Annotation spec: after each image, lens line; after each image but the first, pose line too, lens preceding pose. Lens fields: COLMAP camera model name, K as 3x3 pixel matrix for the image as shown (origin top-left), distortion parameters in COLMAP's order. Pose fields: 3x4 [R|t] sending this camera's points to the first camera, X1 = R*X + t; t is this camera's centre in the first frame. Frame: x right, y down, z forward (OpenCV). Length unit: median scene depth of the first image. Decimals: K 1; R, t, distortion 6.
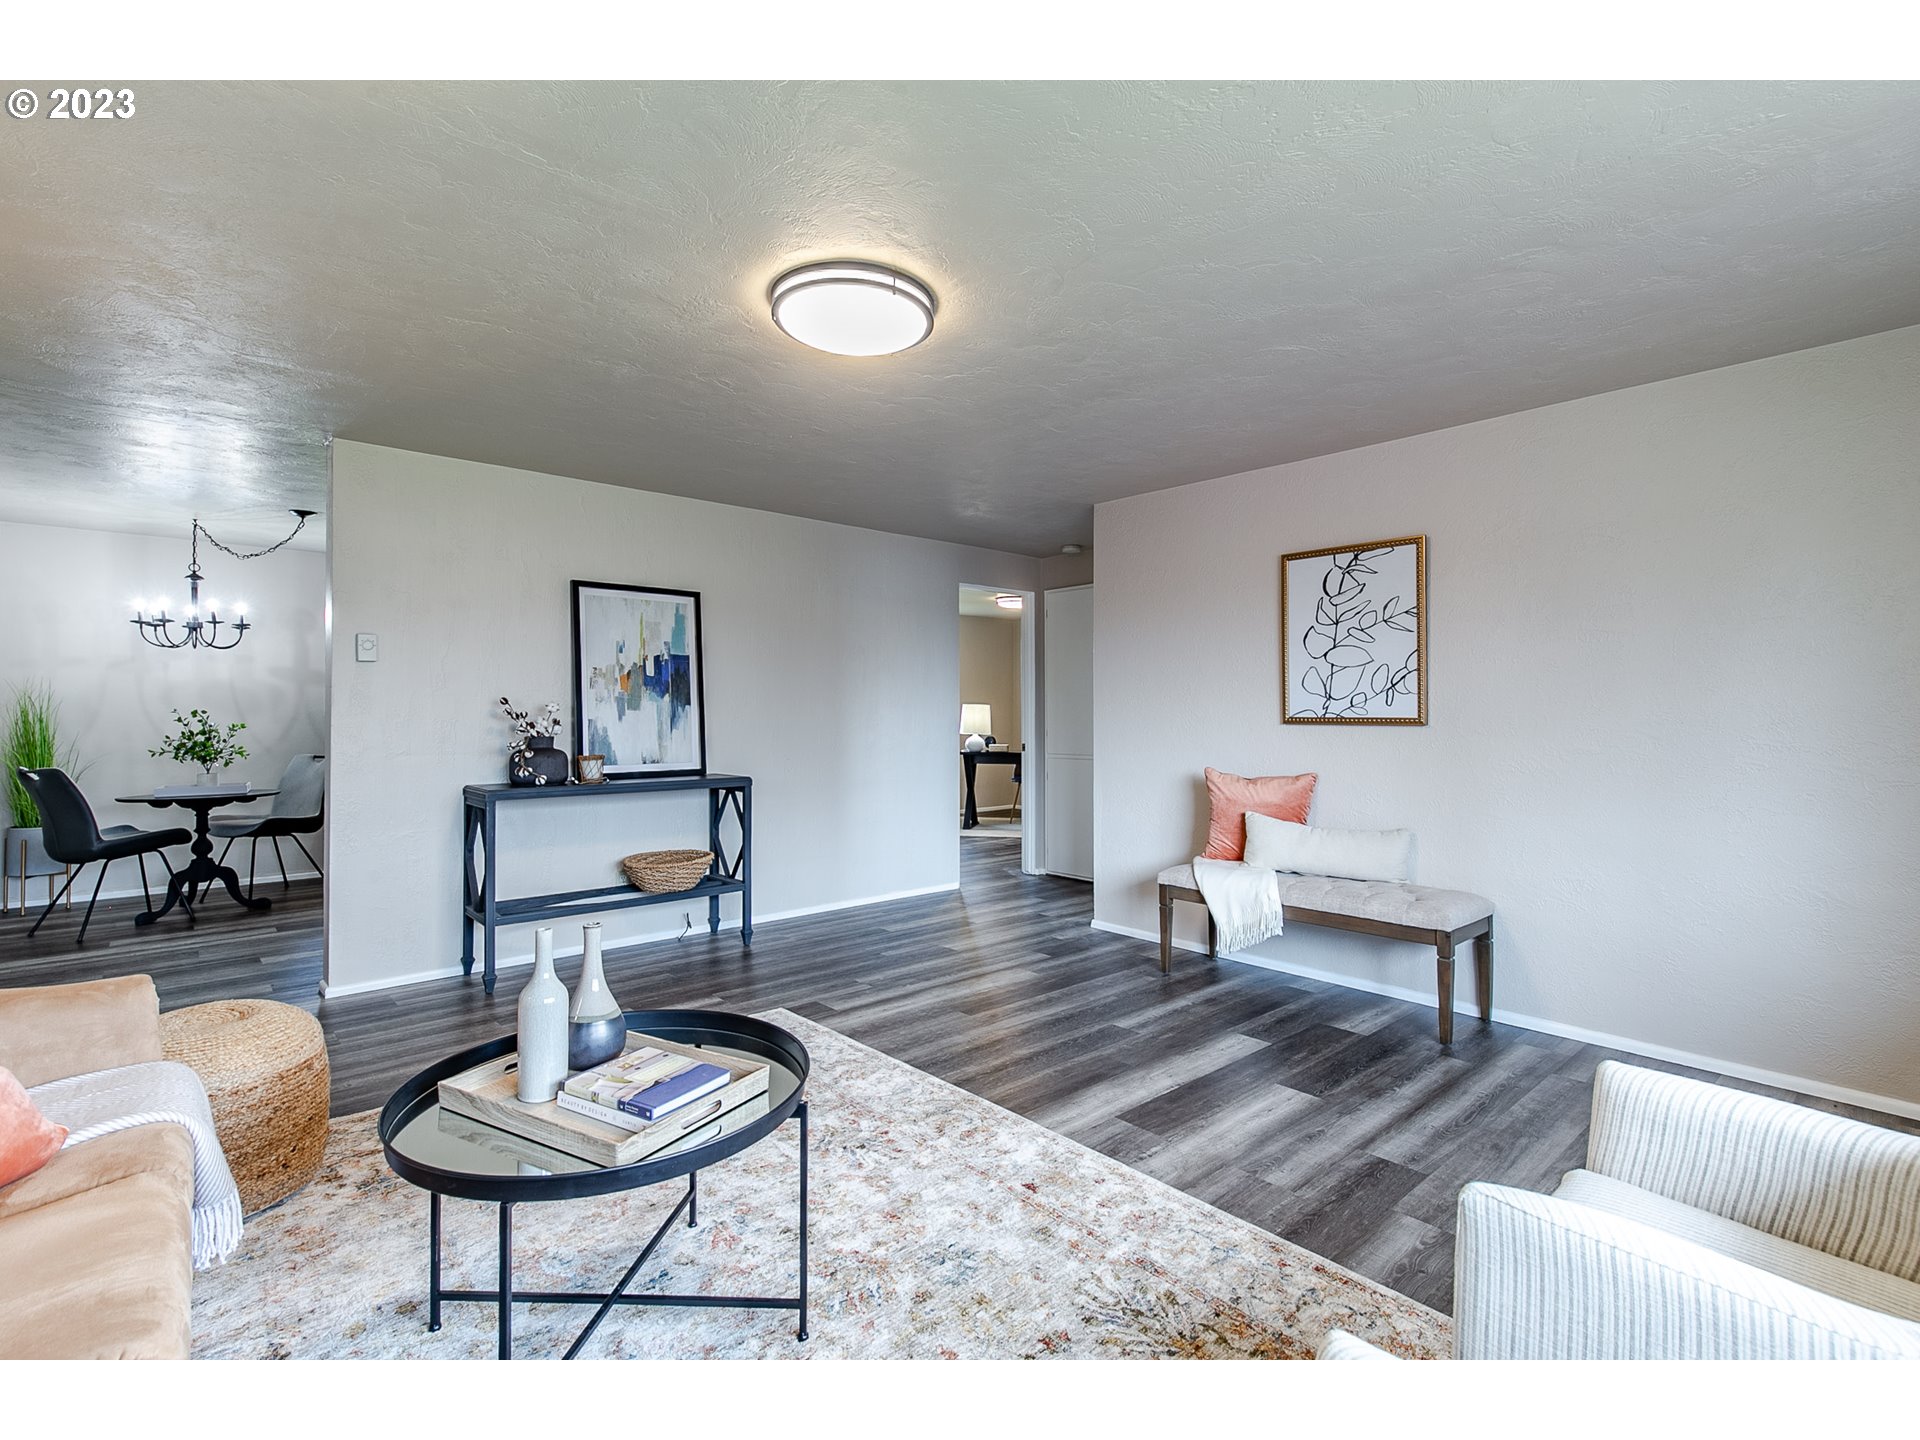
lens RADIAL K [[902.1, 0, 950.5], [0, 902.1, 711.0], [0, 0, 1]] dist [0.021359, 0.000293]
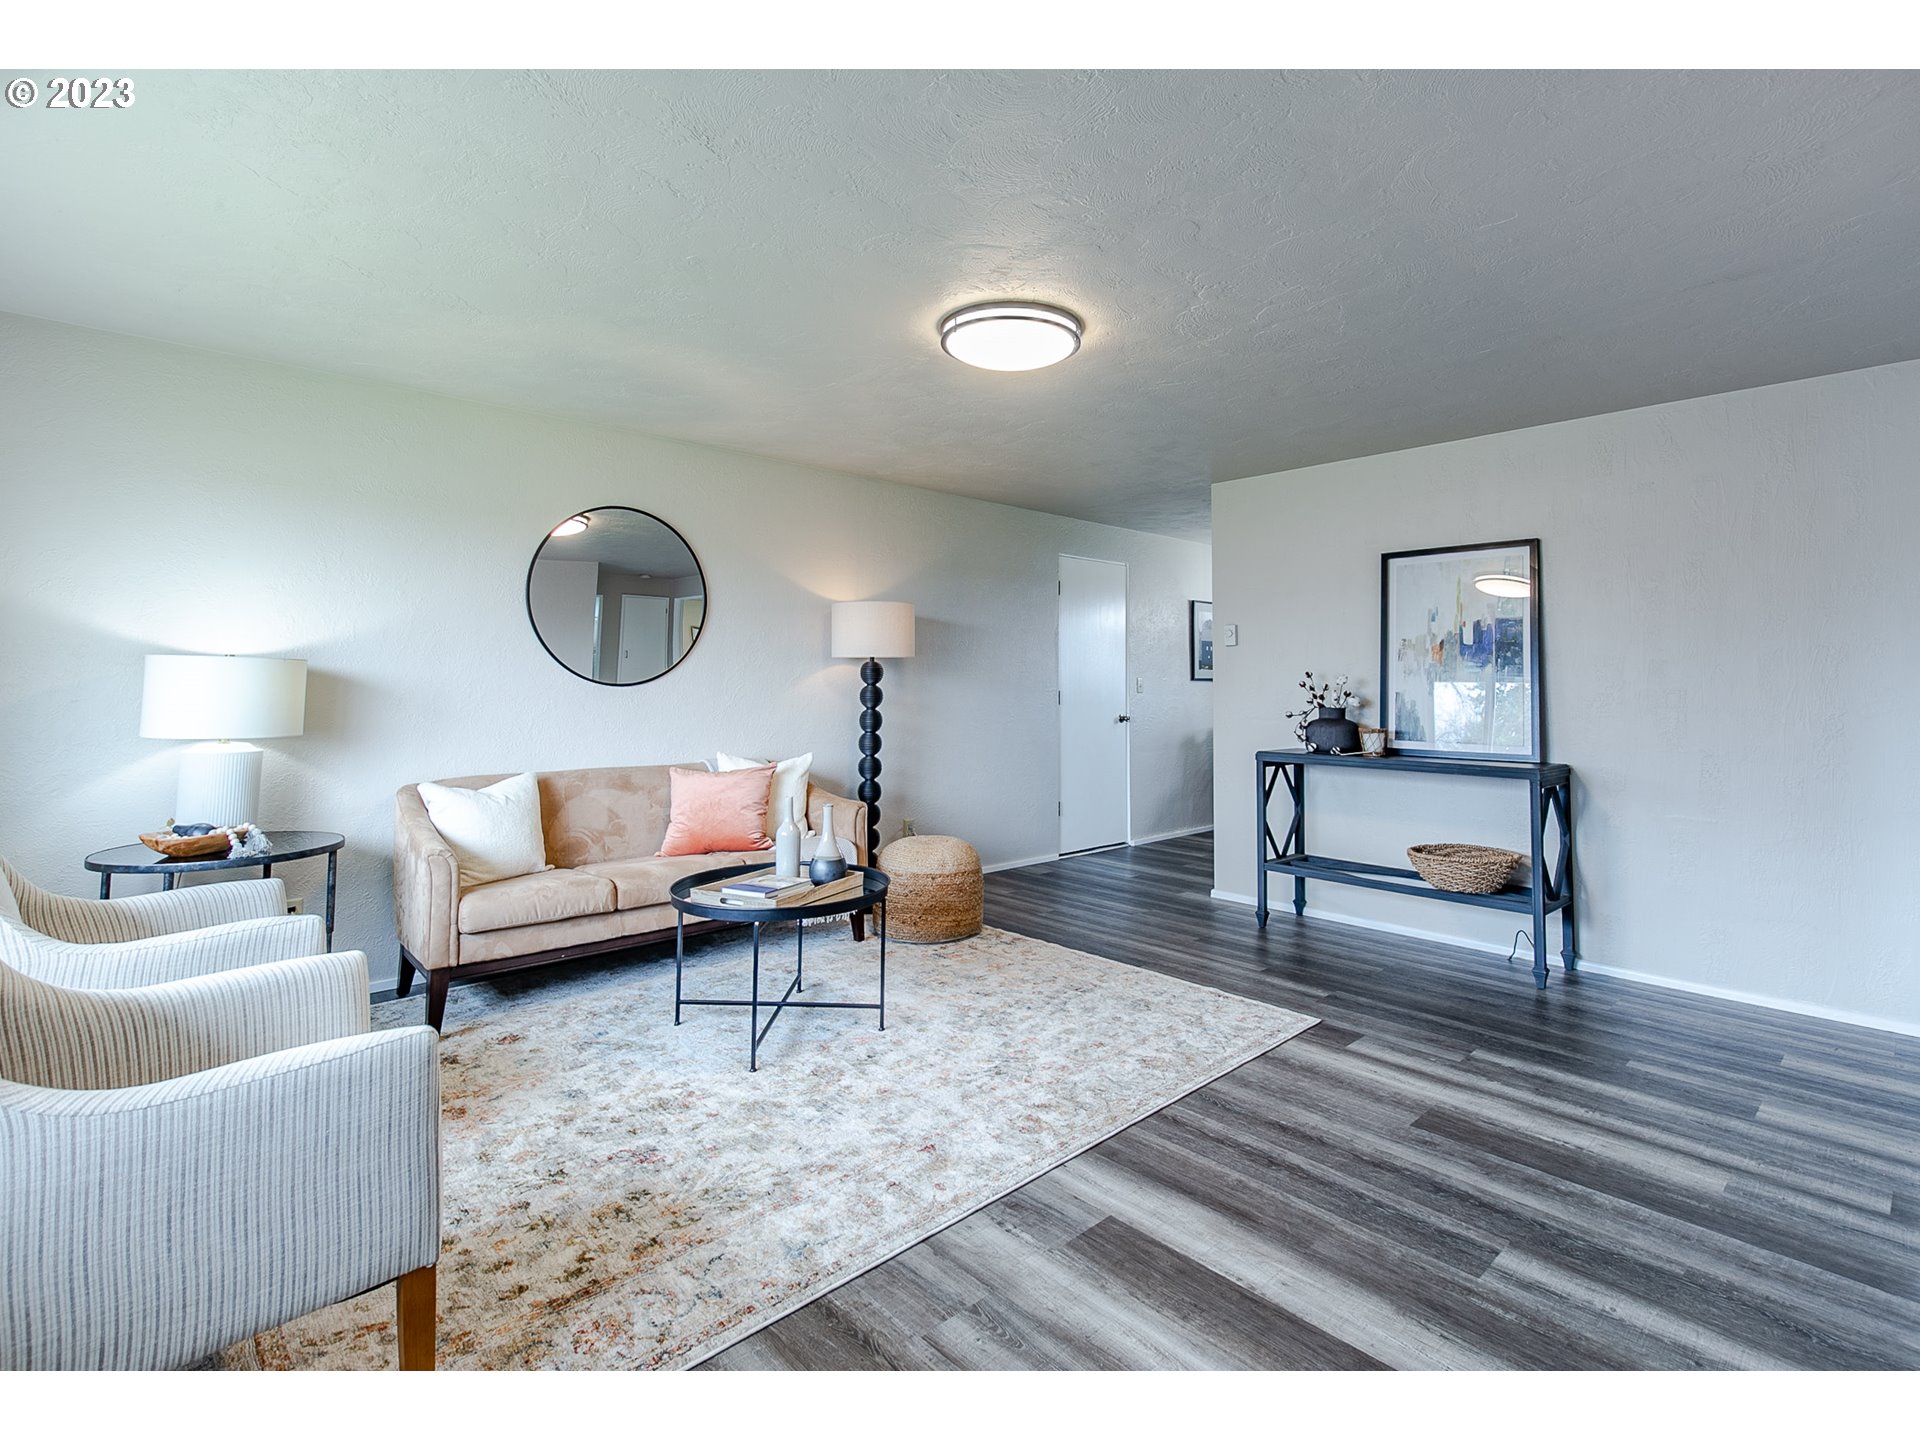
lens RADIAL K [[905.3, 0, 964.7], [0, 905.3, 645.3], [0, 0, 1]] dist [0.003776, 0.000318]
pose [[0.033787, -0.044163, -0.998453, 0.656051], [-0.002707, 0.999016, -0.044279, 0.003209], [0.999425, 0.004199, 0.033634, 0.583375]]
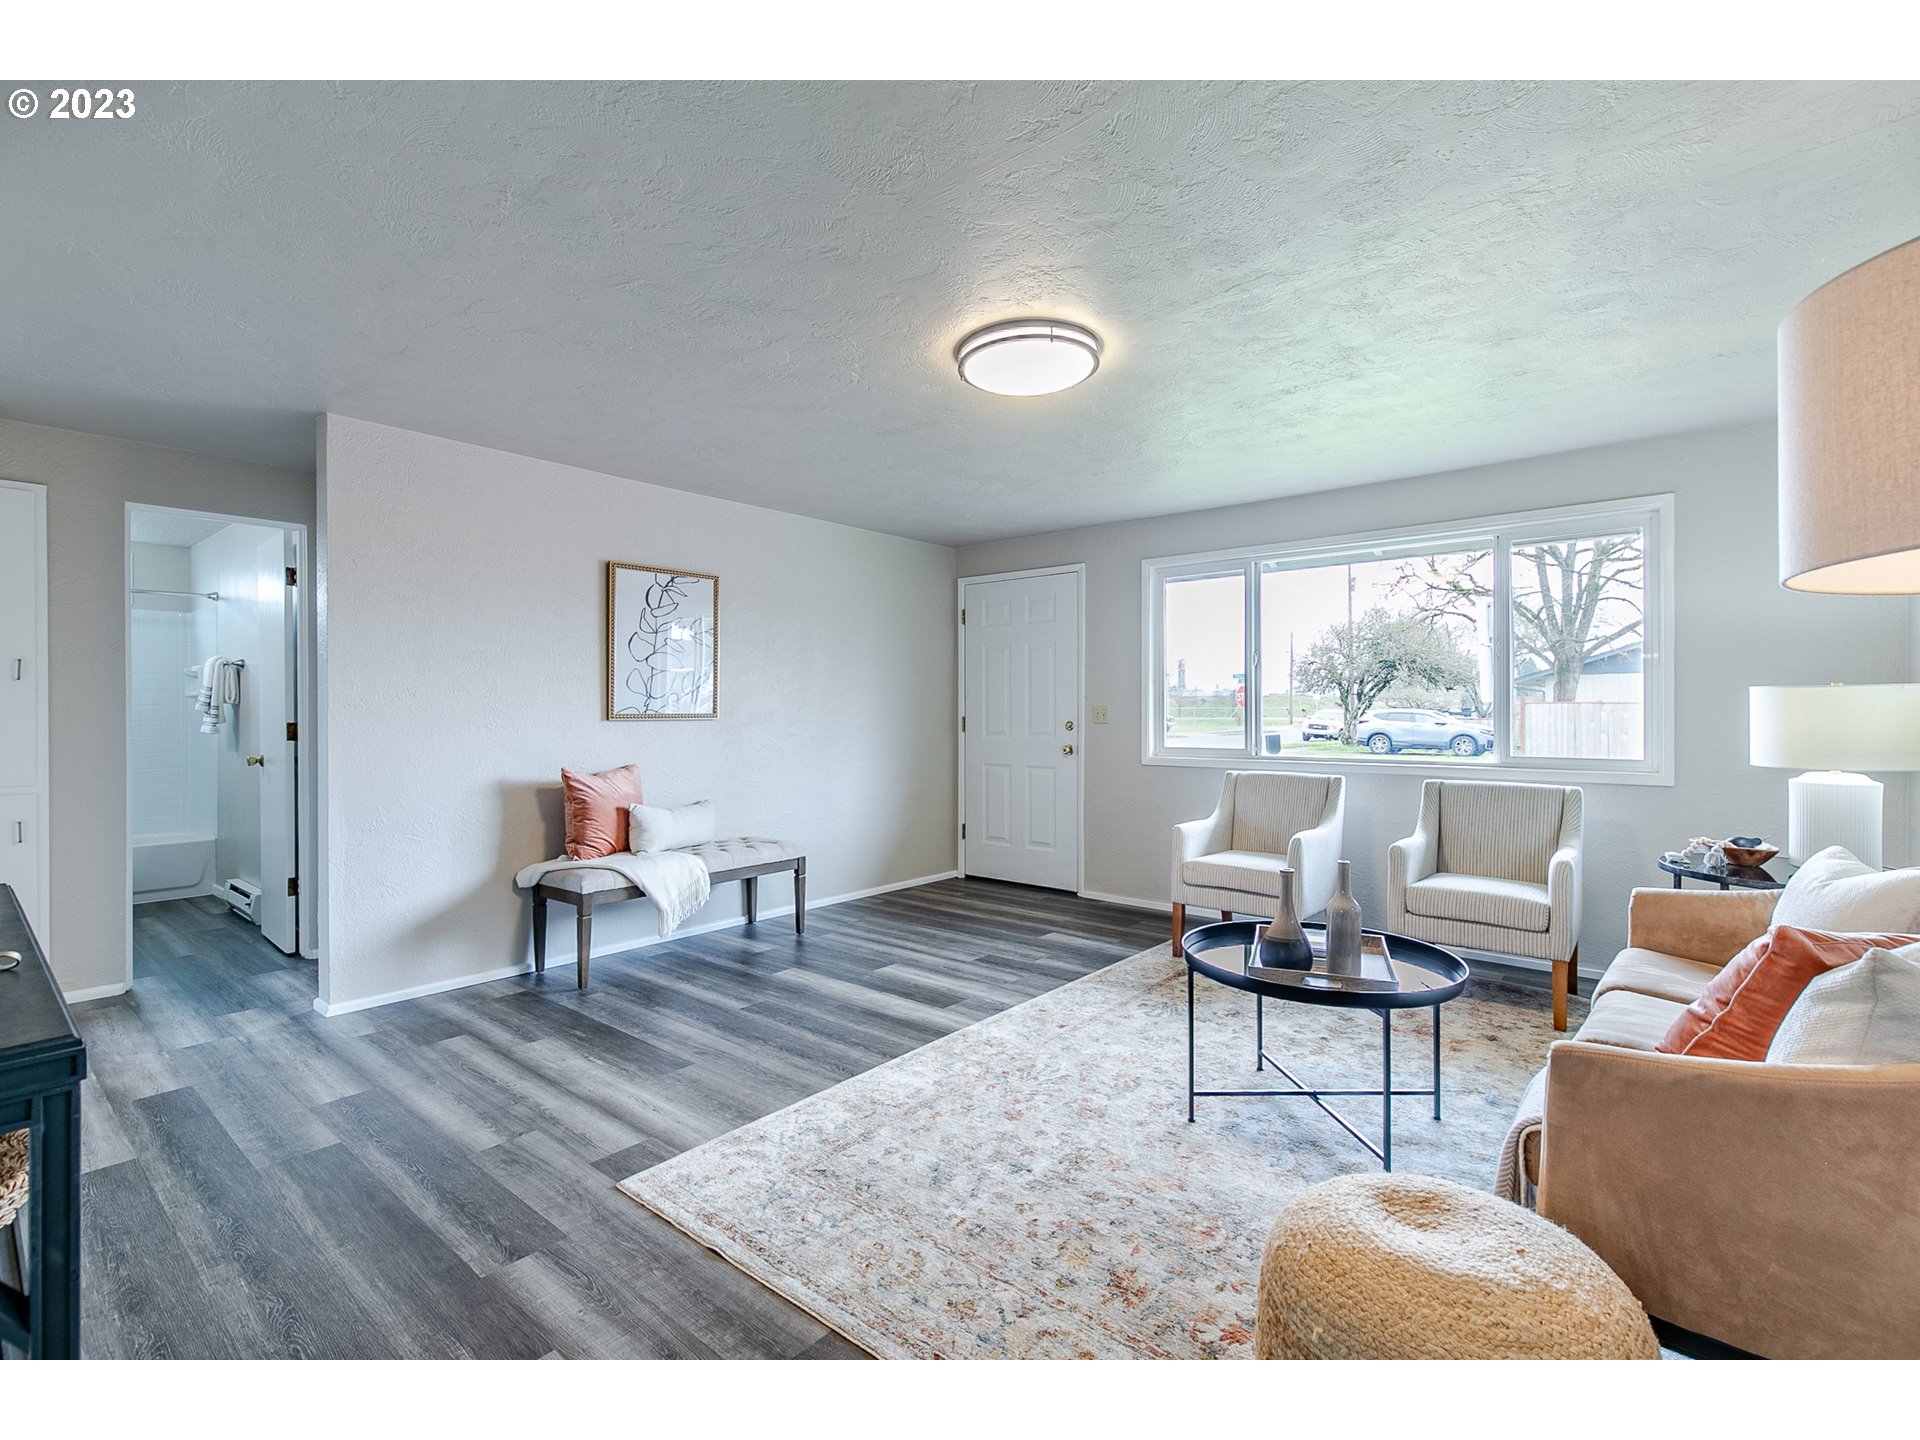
lens RADIAL K [[902.1, 0, 950.5], [0, 902.1, 711.0], [0, 0, 1]] dist [0.021359, 0.000293]
pose [[-0.143108, -0.002174, 0.989705, -0.789904], [-0.000220, 0.999998, 0.002165, 0.001028], [-0.989707, 0.000092, -0.143108, 0.810472]]
